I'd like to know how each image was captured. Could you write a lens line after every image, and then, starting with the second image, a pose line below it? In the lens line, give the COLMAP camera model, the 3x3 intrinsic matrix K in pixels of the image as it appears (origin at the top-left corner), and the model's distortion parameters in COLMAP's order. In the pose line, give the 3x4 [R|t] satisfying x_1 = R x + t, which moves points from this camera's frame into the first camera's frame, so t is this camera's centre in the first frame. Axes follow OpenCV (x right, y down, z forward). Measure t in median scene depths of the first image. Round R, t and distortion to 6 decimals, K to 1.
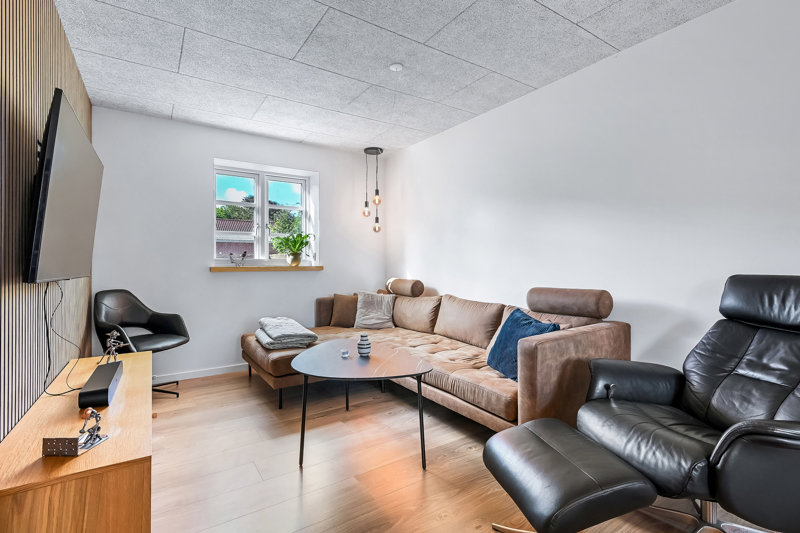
lens RADIAL K [[376.3, 0, 398.3], [0, 376.3, 262.3], [0, 0, 1]] dist [-0.001839, -0.000178]
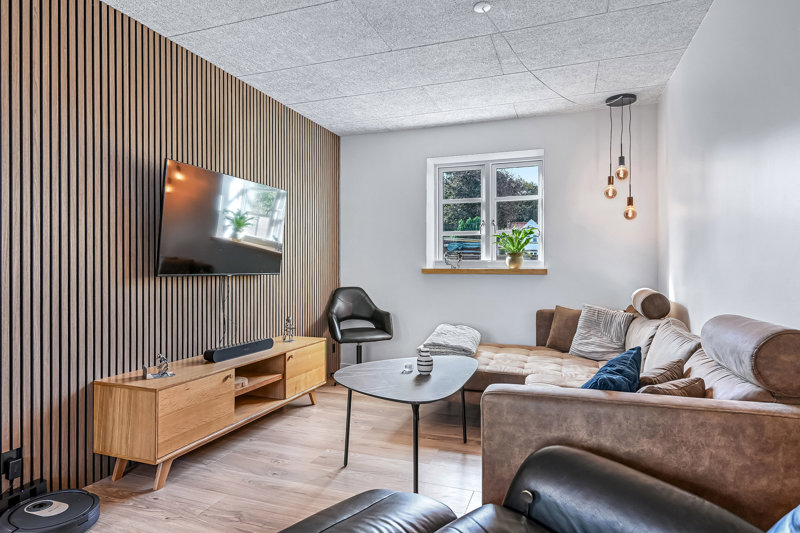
lens RADIAL K [[468.2, 0, 397.7], [0, 468.2, 269.1], [0, 0, 1]] dist [-0.004008, -0.001029]
pose [[0.588706, 0.007814, -0.808309, 0.421491], [0.001539, 0.999941, 0.010788, -0.000347], [0.808345, -0.007595, 0.588659, 0.193112]]
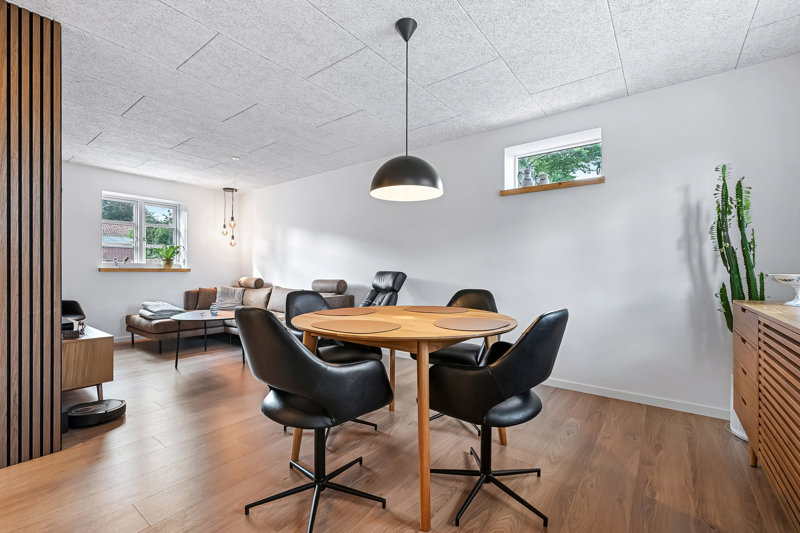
lens RADIAL K [[352.9, 0, 397.9], [0, 352.9, 273.8], [0, 0, 1]] dist [0.002470, 0.000383]
pose [[0.946365, 0.004493, 0.323069, 0.119681], [-0.007953, 0.999924, 0.009389, 0.011662], [-0.323003, -0.011455, 0.946329, -0.559709]]
